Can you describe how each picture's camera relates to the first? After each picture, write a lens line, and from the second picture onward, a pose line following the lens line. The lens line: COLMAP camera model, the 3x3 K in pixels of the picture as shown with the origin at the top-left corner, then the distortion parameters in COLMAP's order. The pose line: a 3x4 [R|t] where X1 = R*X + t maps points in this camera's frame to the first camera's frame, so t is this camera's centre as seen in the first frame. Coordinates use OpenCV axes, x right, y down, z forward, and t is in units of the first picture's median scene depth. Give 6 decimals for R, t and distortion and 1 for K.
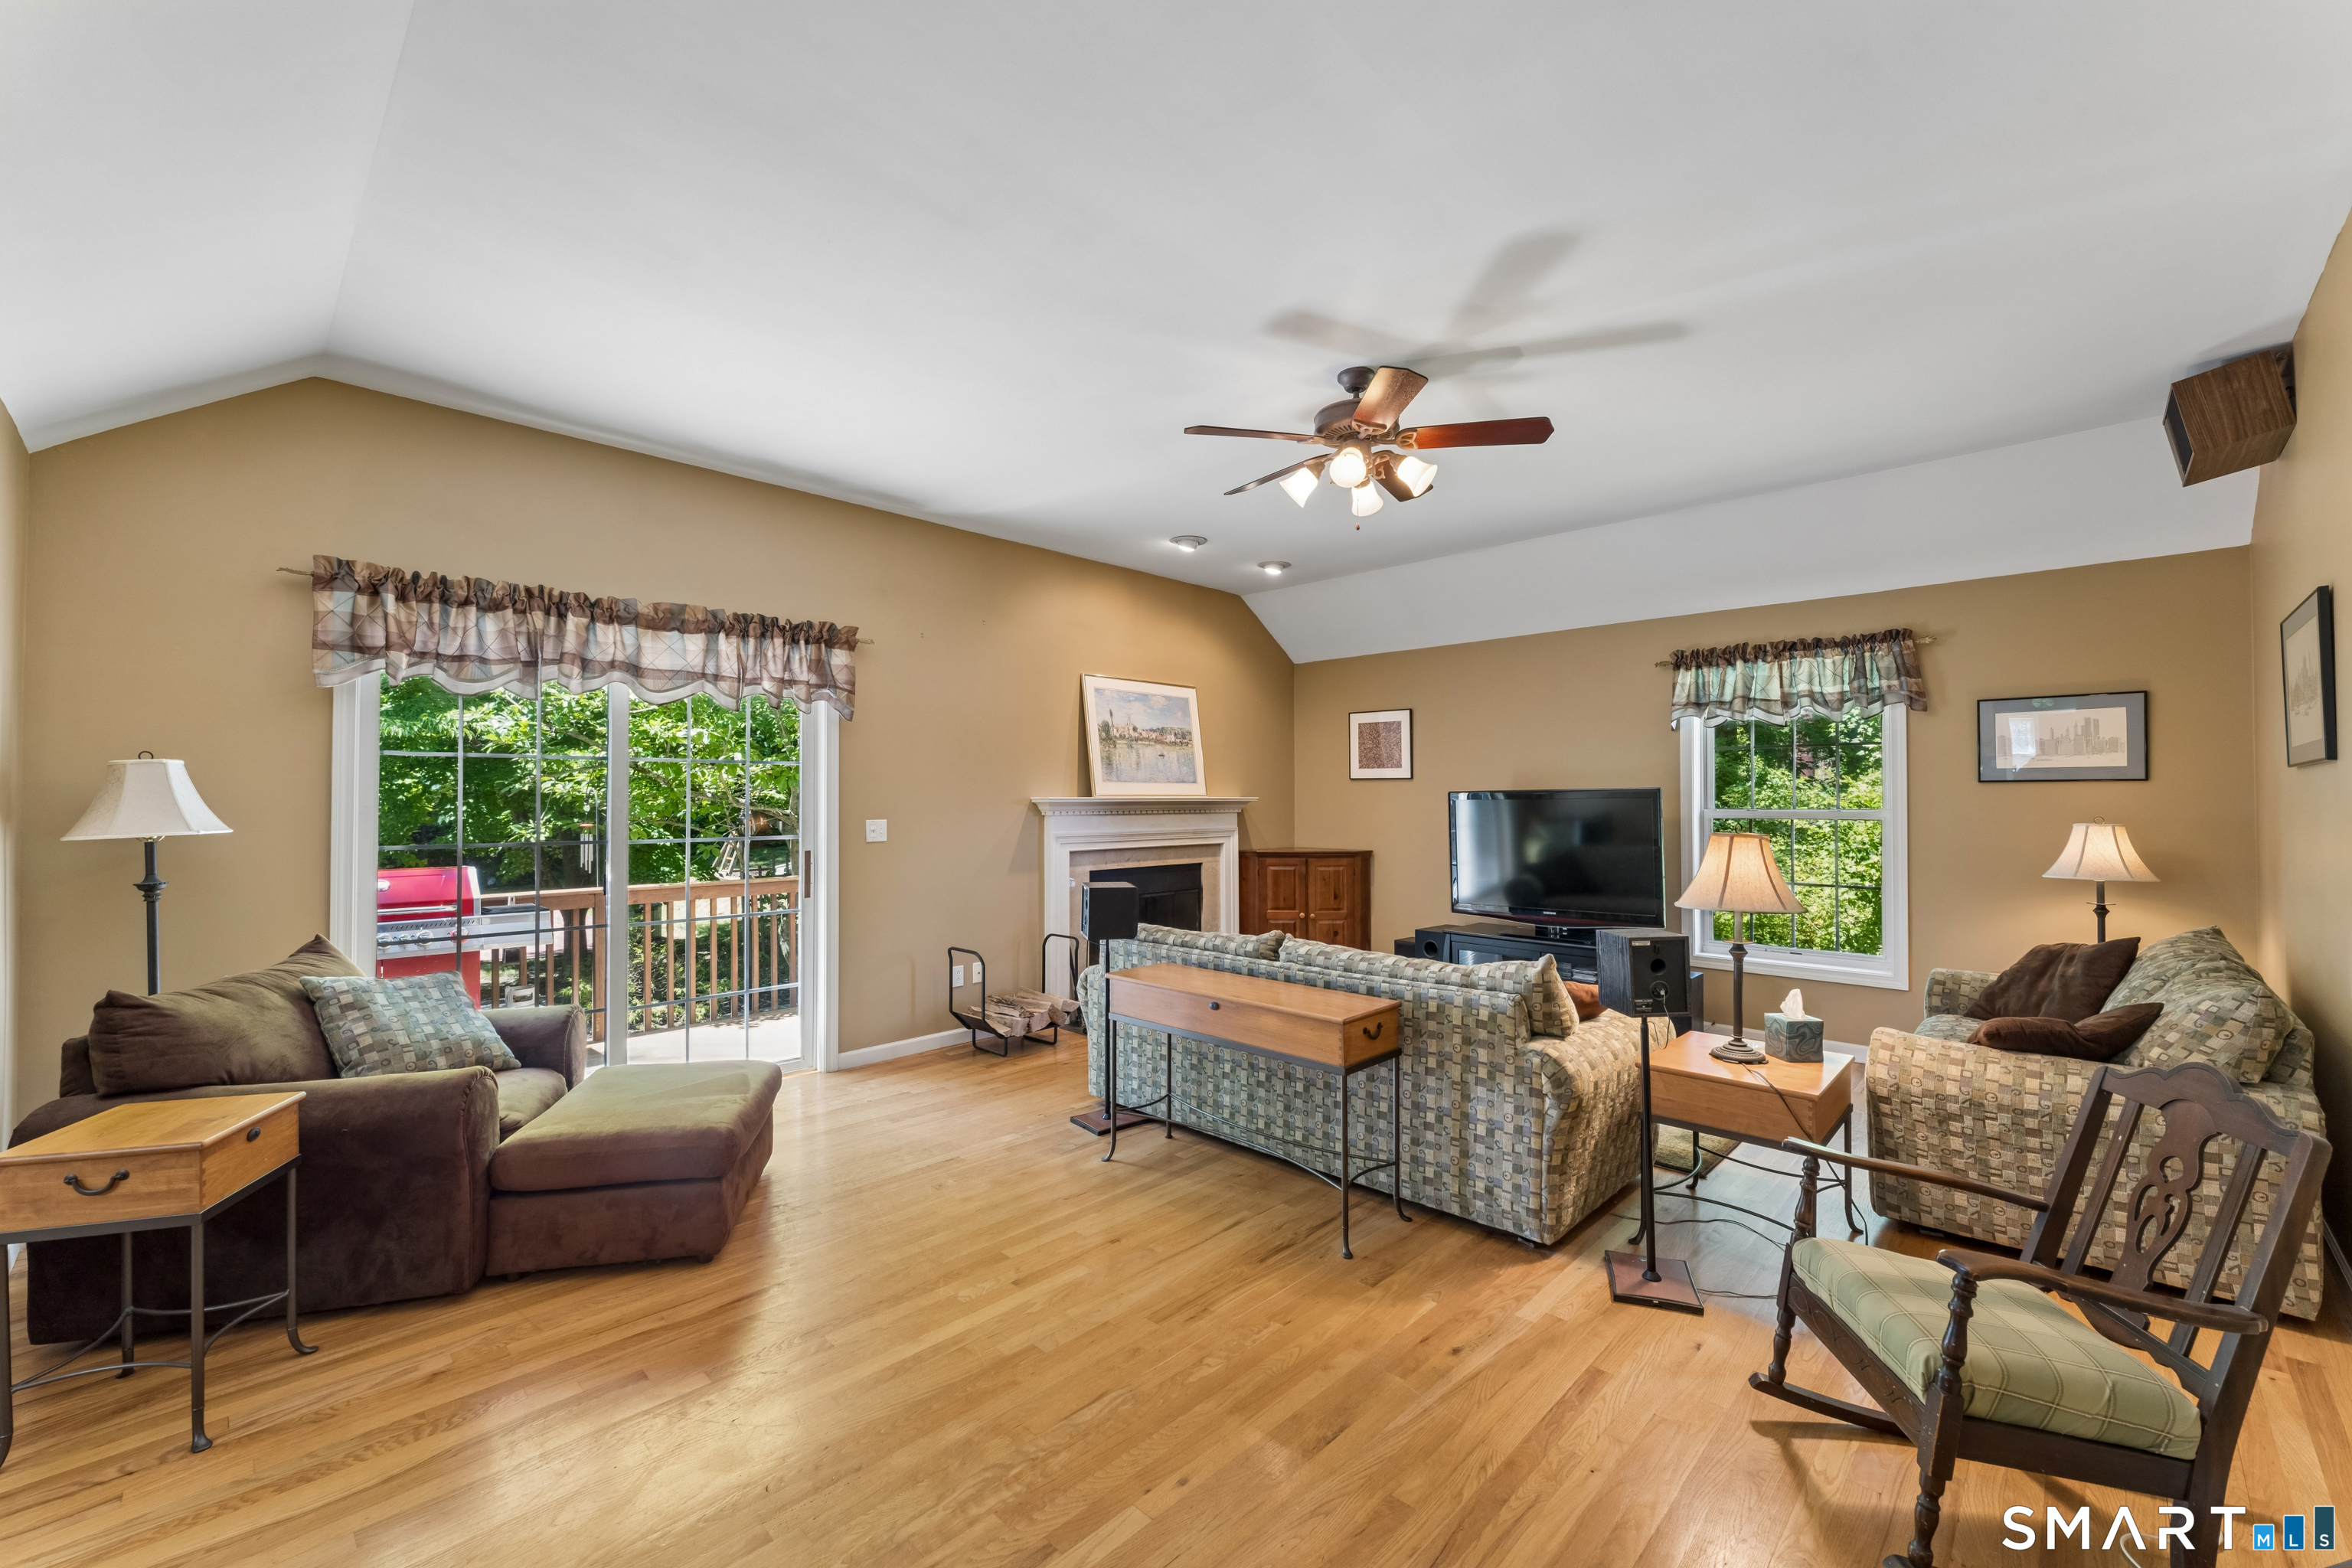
lens RADIAL K [[954.2, 0, 1157.0], [0, 954.2, 789.2], [0, 0, 1]] dist [-0.003310, -0.000963]
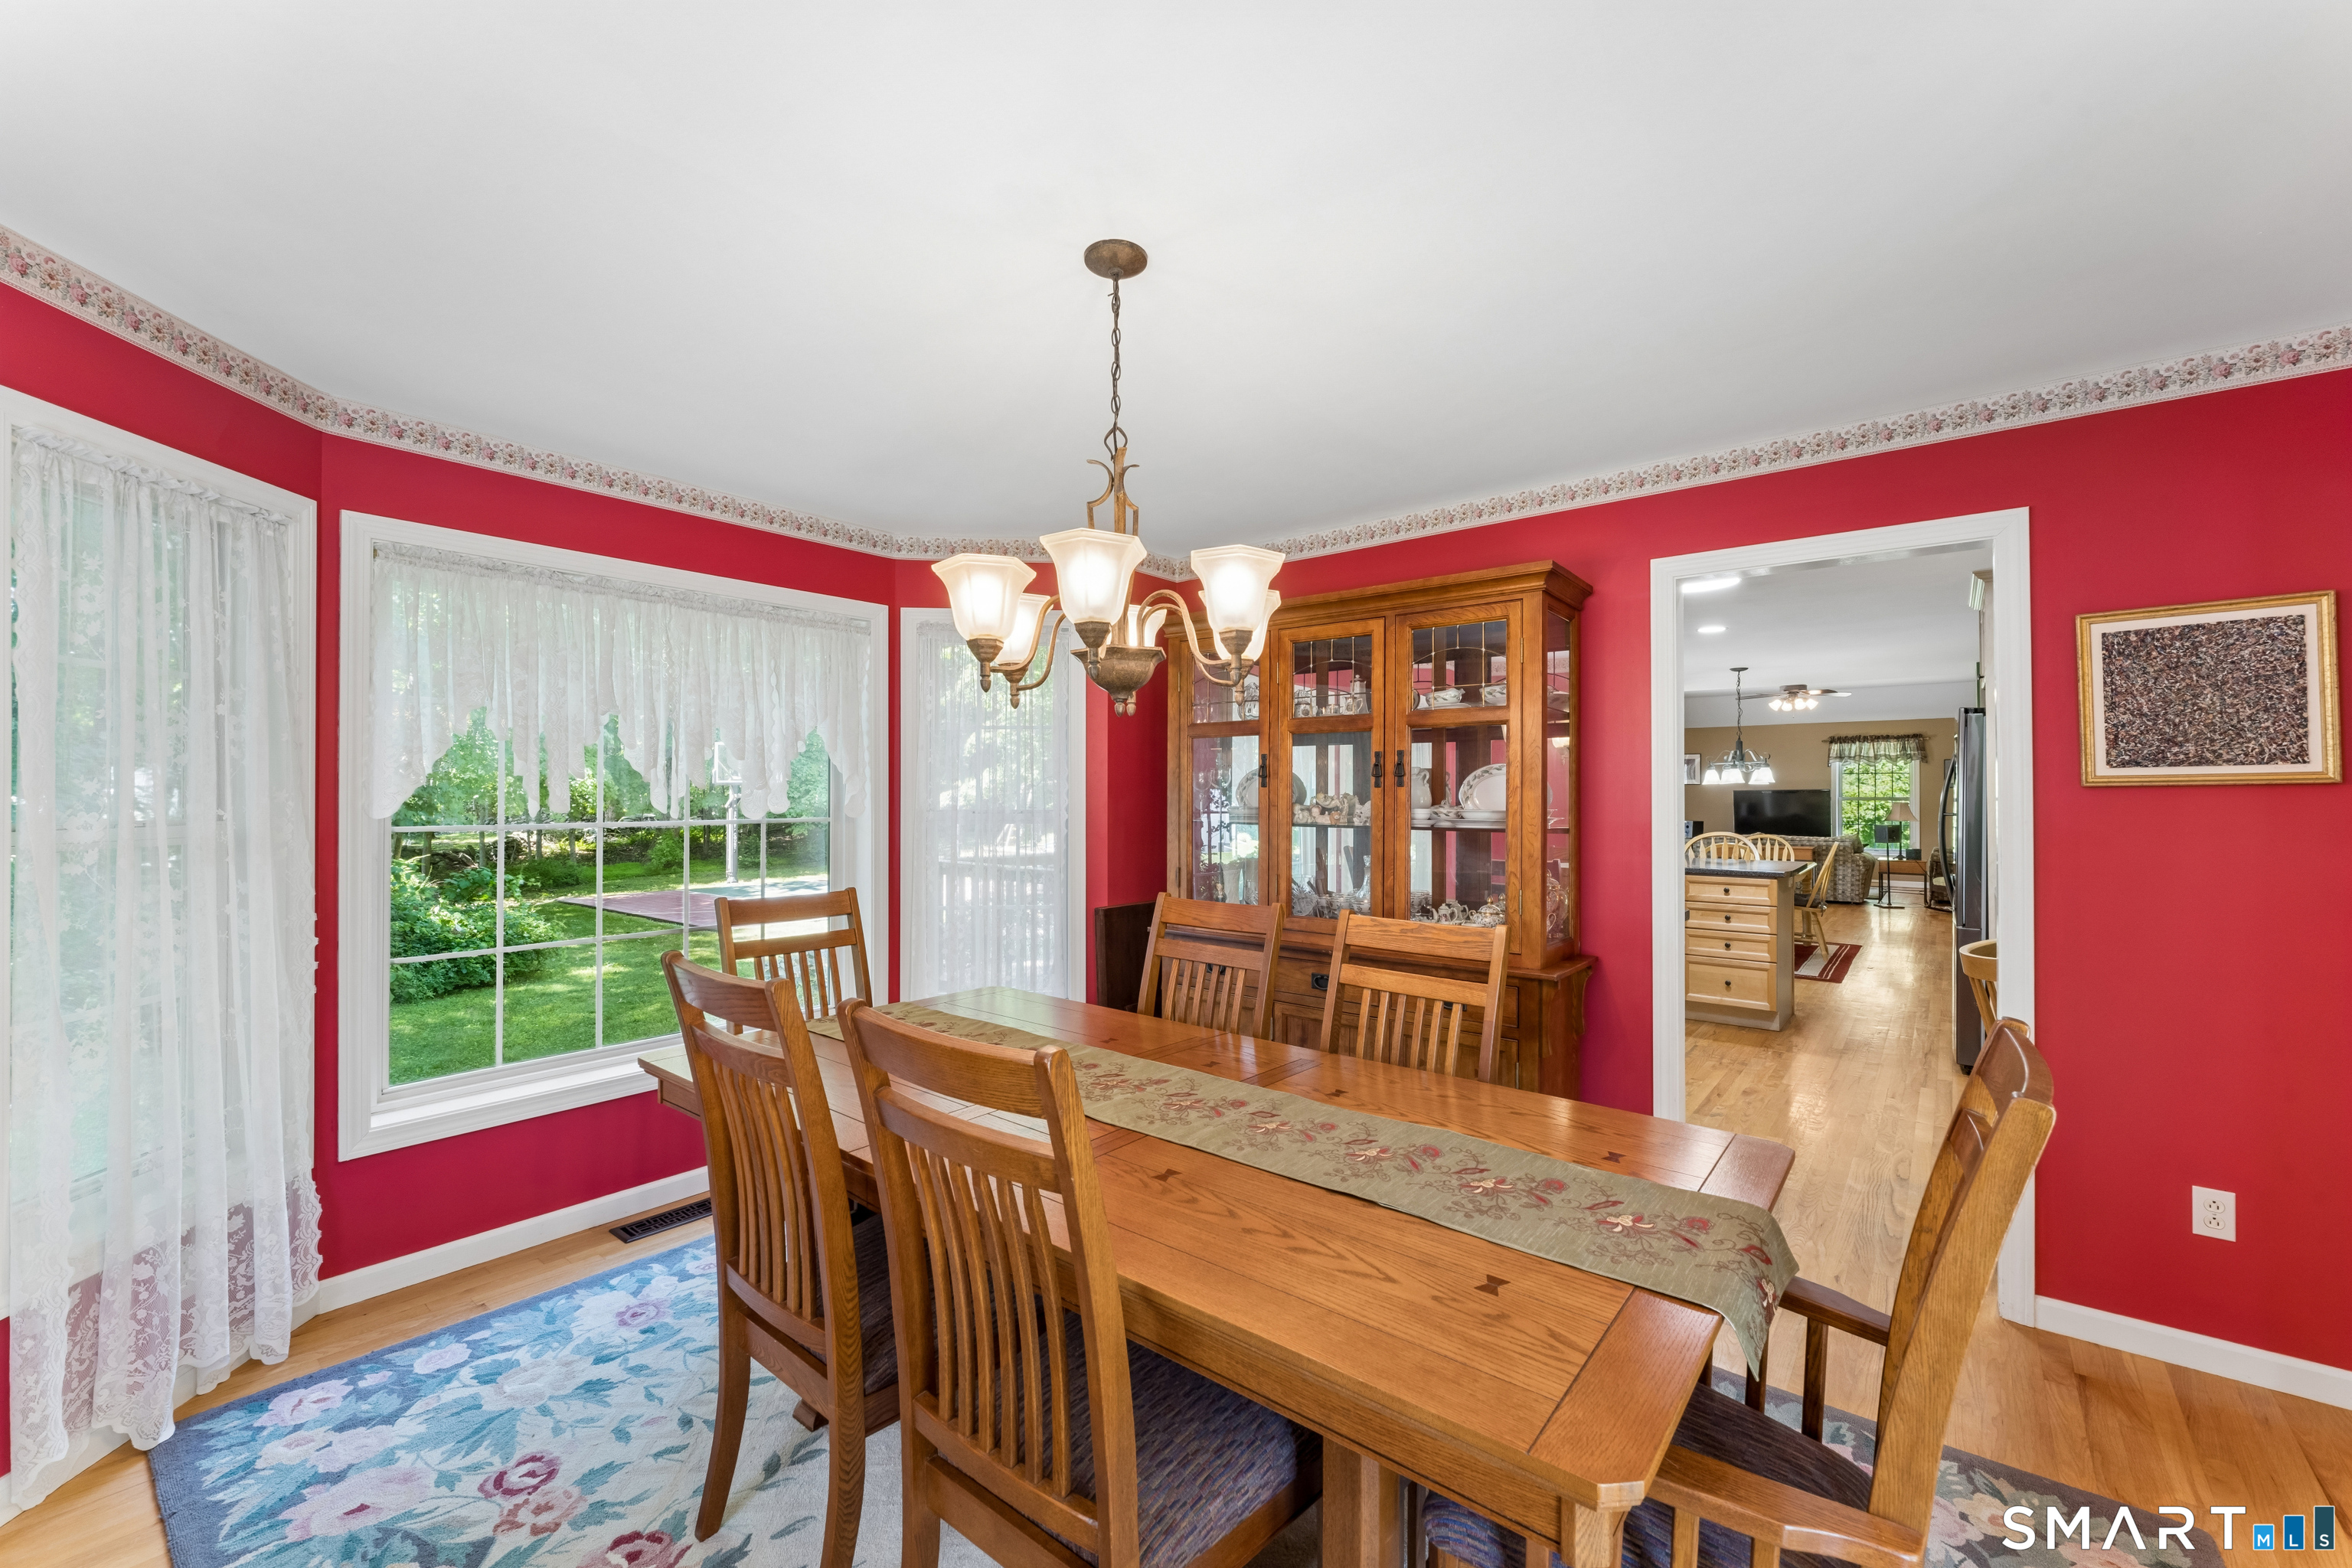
lens RADIAL K [[954.2, 0, 1171.3], [0, 954.2, 791.4], [0, 0, 1]] dist [-0.003310, -0.000963]
pose [[0.996205, -0.003116, 0.086988, -1.674938], [0.002572, 0.999976, 0.006374, -0.018569], [-0.087006, -0.006126, 0.996189, -1.627048]]
